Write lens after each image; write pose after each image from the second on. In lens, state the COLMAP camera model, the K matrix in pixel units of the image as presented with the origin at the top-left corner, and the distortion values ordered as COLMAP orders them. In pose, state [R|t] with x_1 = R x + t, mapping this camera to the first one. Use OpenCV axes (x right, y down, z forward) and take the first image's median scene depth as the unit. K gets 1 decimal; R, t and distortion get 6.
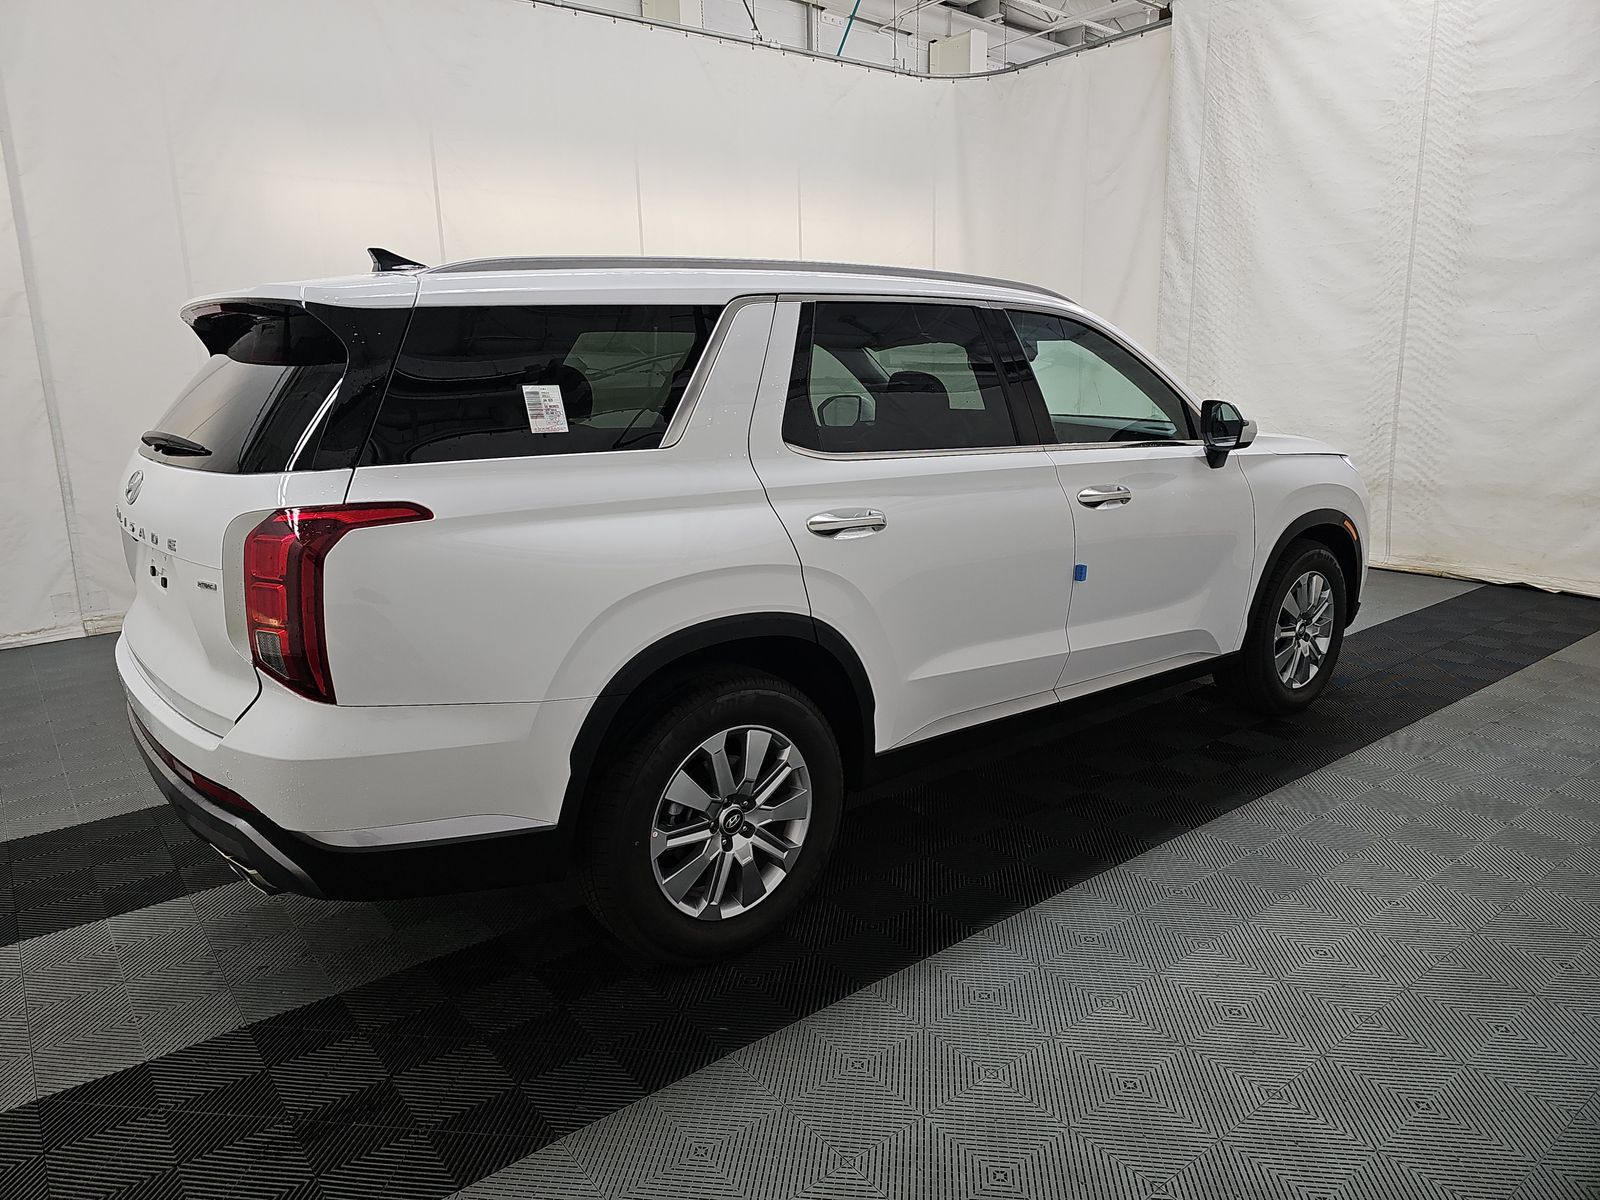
lens RADIAL K [[1060.1, 0, 791.9], [0, 1060.1, 601.5], [0, 0, 1]] dist [0.046049, -0.026008]
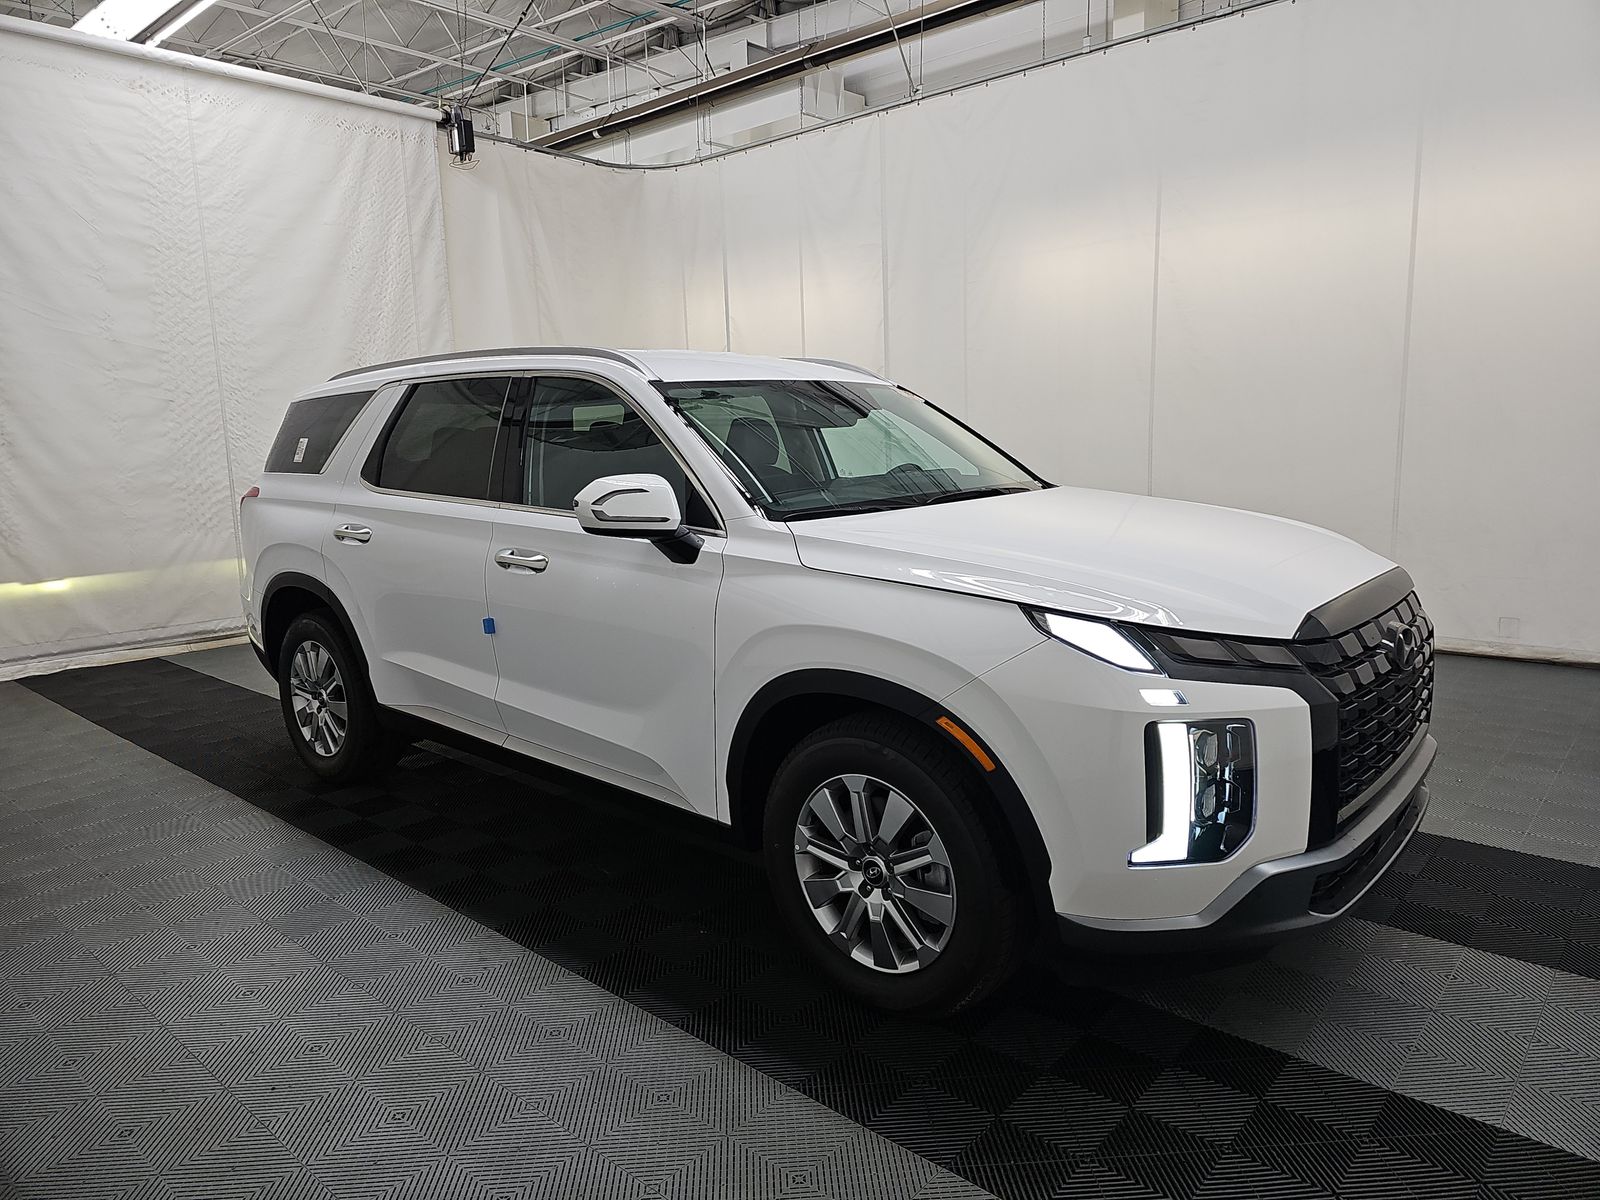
lens RADIAL K [[1060.1, 0, 796.2], [0, 1060.1, 589.5], [0, 0, 1]] dist [0.046049, -0.026008]
pose [[0.141777, 0.169407, -0.975295, 1.402889], [-0.197476, 0.970284, 0.139830, -0.283023], [0.970001, 0.172772, 0.171018, 1.169308]]
